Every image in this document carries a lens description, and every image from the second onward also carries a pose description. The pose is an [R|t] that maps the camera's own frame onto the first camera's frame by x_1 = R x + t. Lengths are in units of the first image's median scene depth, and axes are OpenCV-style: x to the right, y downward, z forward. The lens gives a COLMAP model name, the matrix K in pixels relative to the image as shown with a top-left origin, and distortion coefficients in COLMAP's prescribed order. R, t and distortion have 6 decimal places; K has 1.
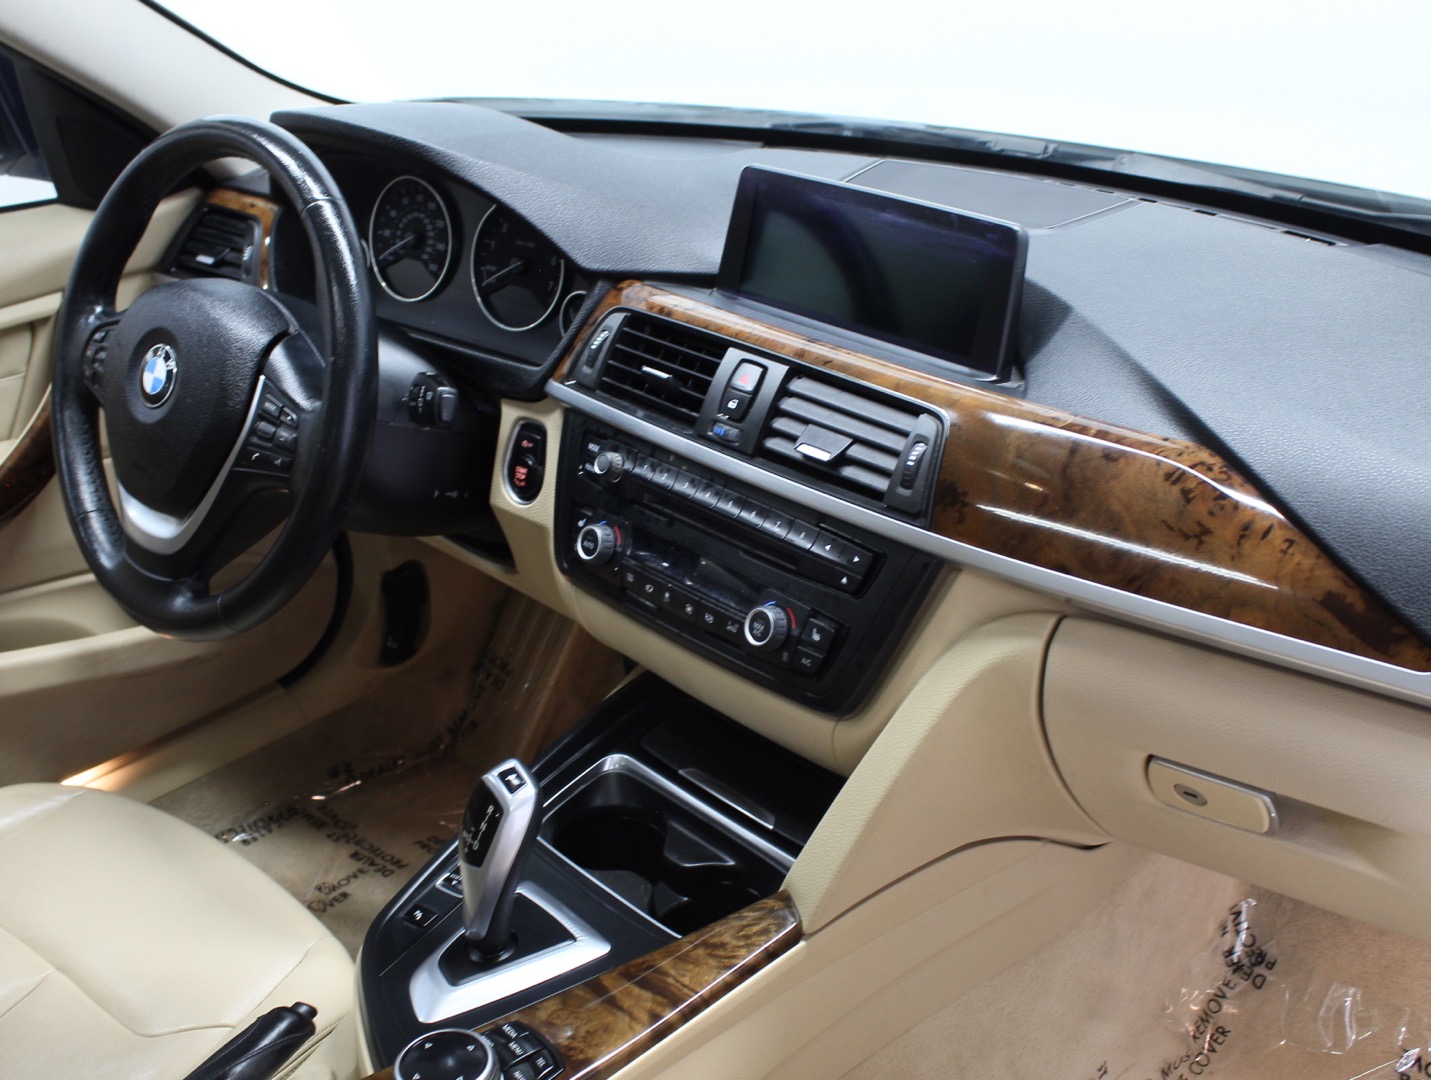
lens RADIAL K [[1717.3, 0, 715.5], [0, 1717.3, 540.0], [0, 0, 1]] dist [-0.143346, 0.017060]
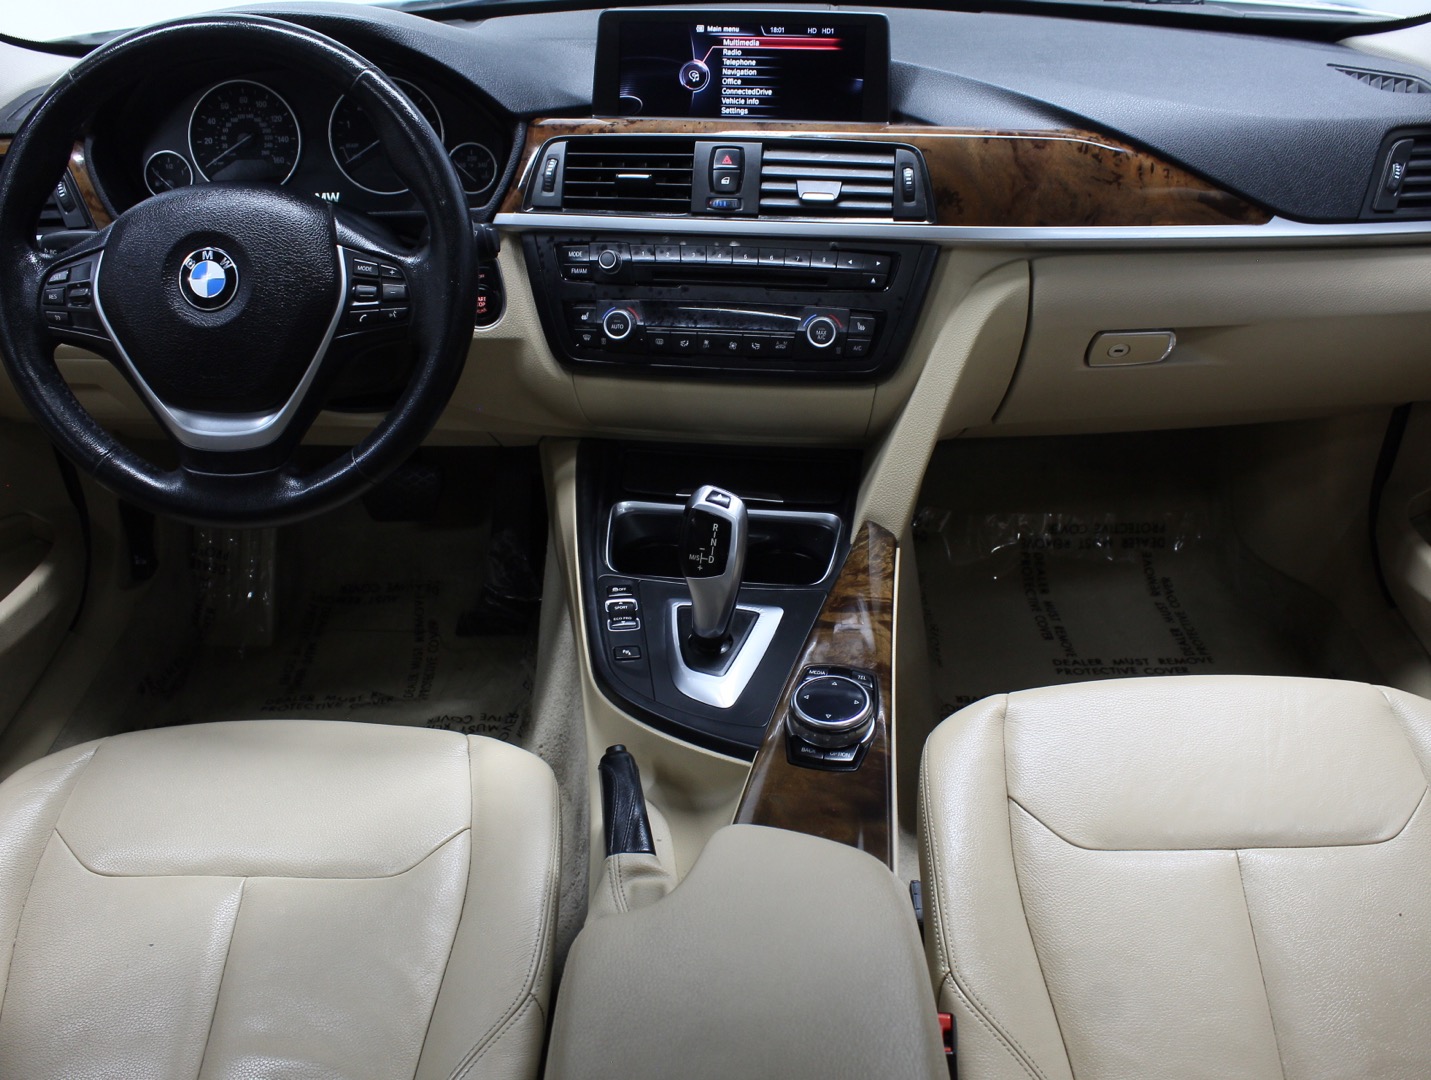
lens RADIAL K [[1360.8, 0, 715.5], [0, 1360.8, 540.0], [0, 0, 1]] dist [-0.162600, 0.145708]
pose [[0.761750, -0.330981, 0.556946, -0.614240], [0.272683, 0.943596, 0.187804, -0.016001], [-0.587691, 0.008809, 0.809037, 0.180142]]
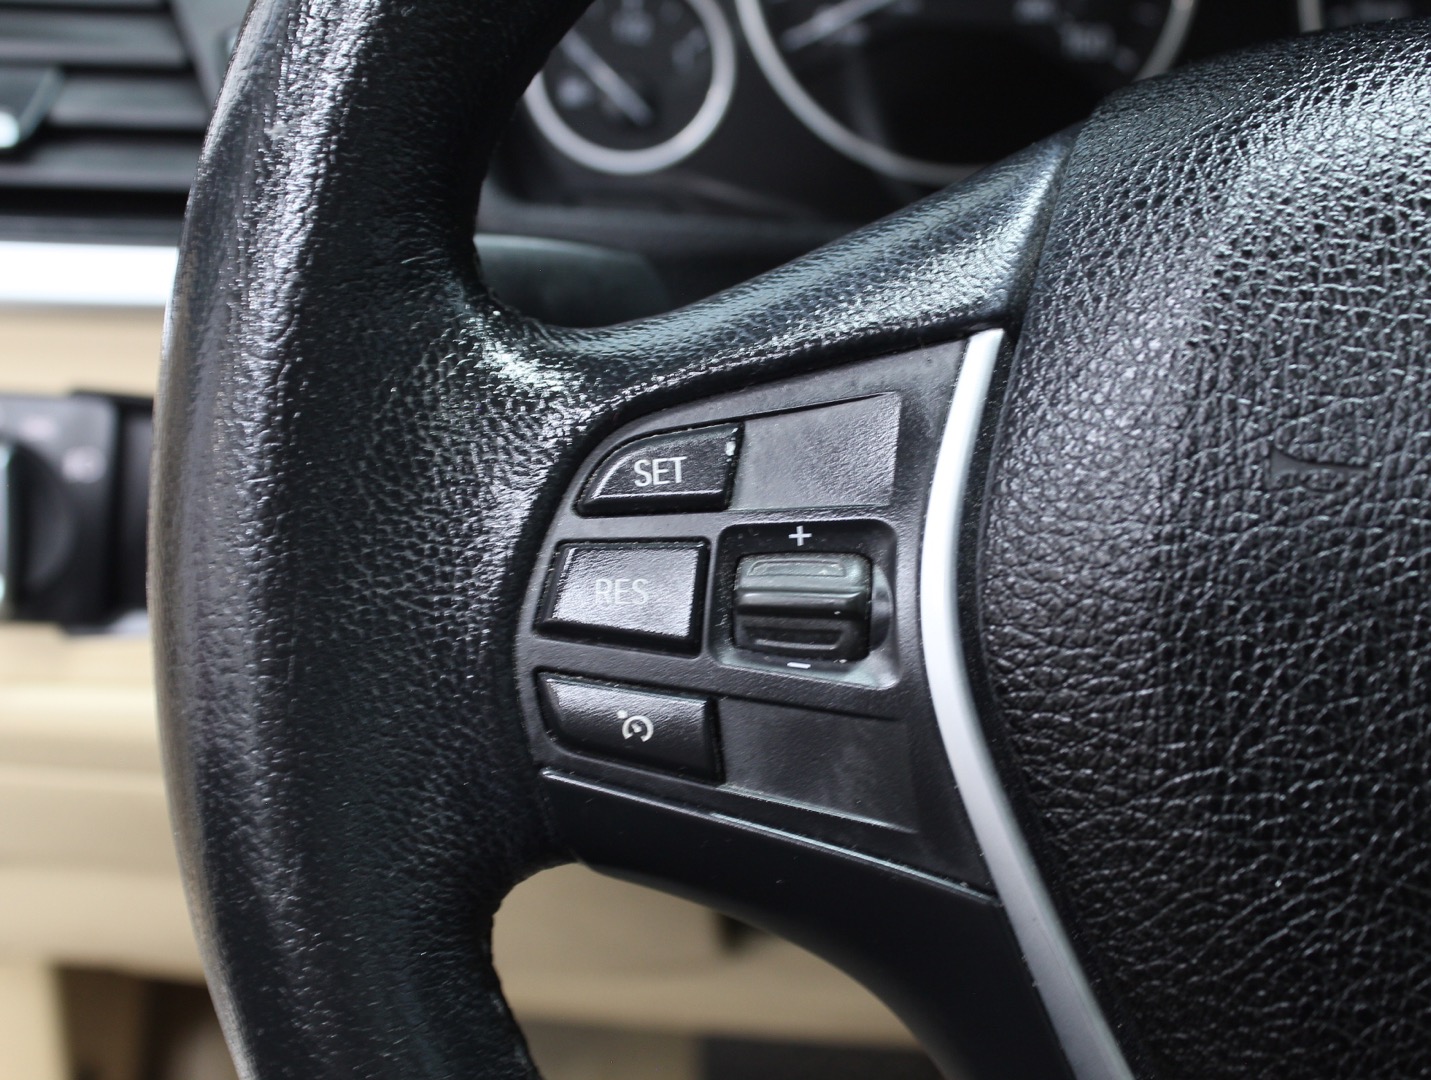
lens RADIAL K [[2075.3, 0, 715.5], [0, 2075.3, 540.0], [0, 0, 1]] dist [-0.033739, -0.091911]
pose [[0.731380, -0.210697, 0.648606, -0.542044], [0.223004, 0.972681, 0.064509, -0.140427], [-0.644478, 0.097461, 0.758386, 0.950200]]
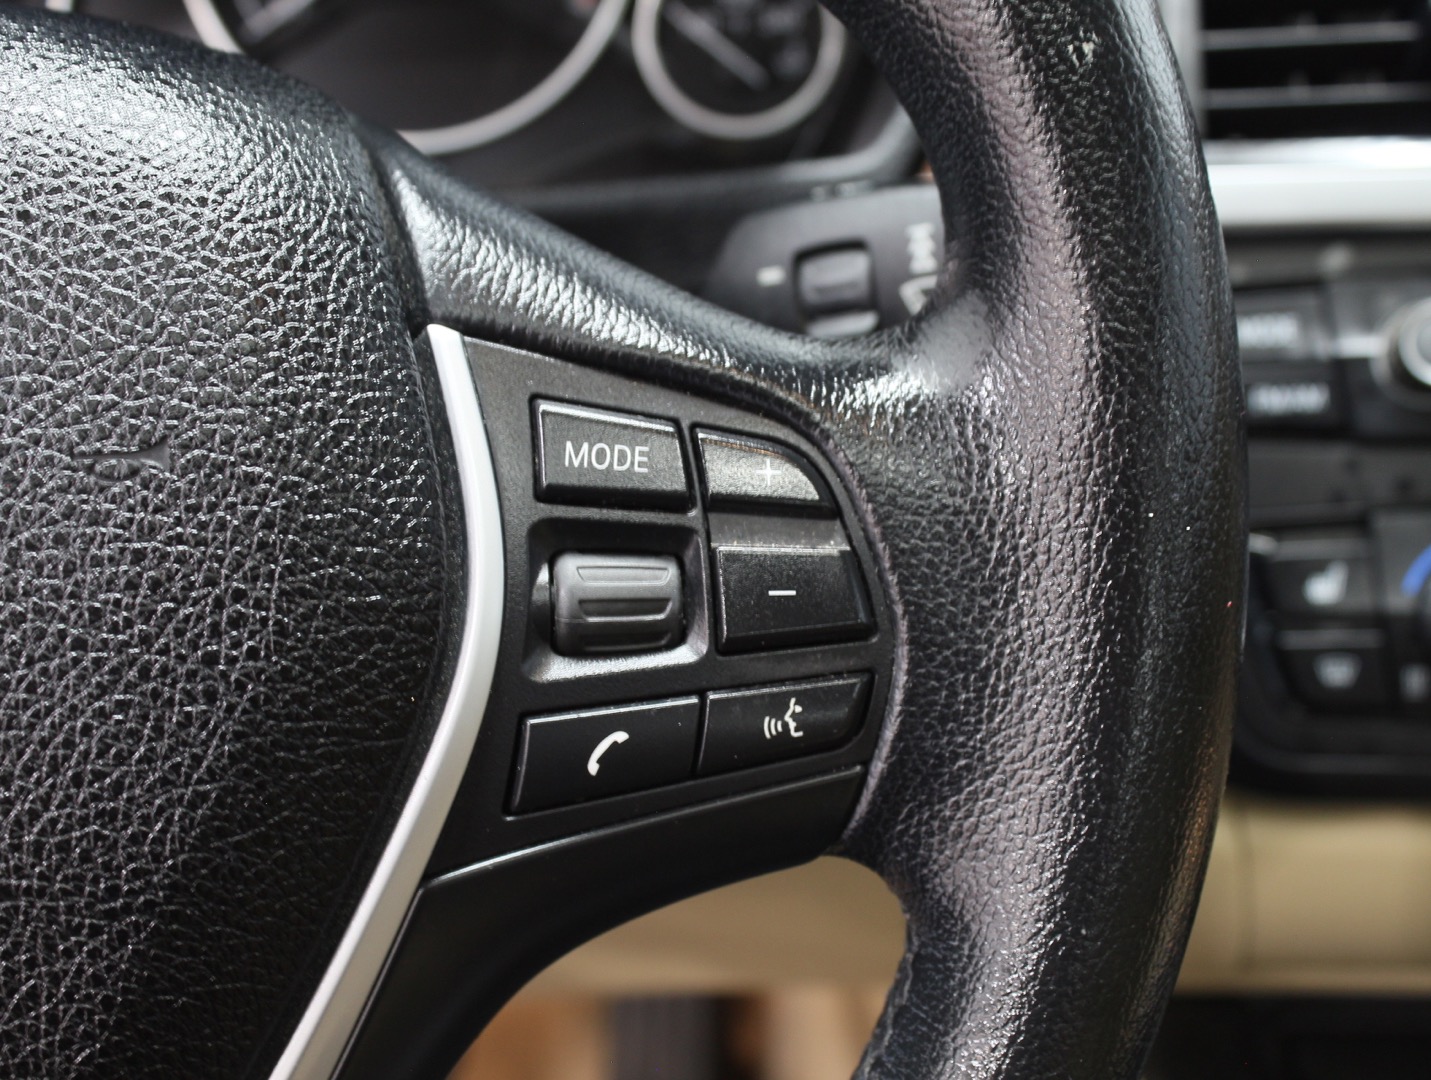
lens RADIAL K [[2075.3, 0, 715.5], [0, 2075.3, 540.0], [0, 0, 1]] dist [-0.033739, -0.091911]
pose [[0.717860, -0.304766, 0.625935, -0.389497], [0.340275, 0.937975, 0.066449, -0.079844], [-0.607363, 0.165289, 0.777039, 0.813087]]
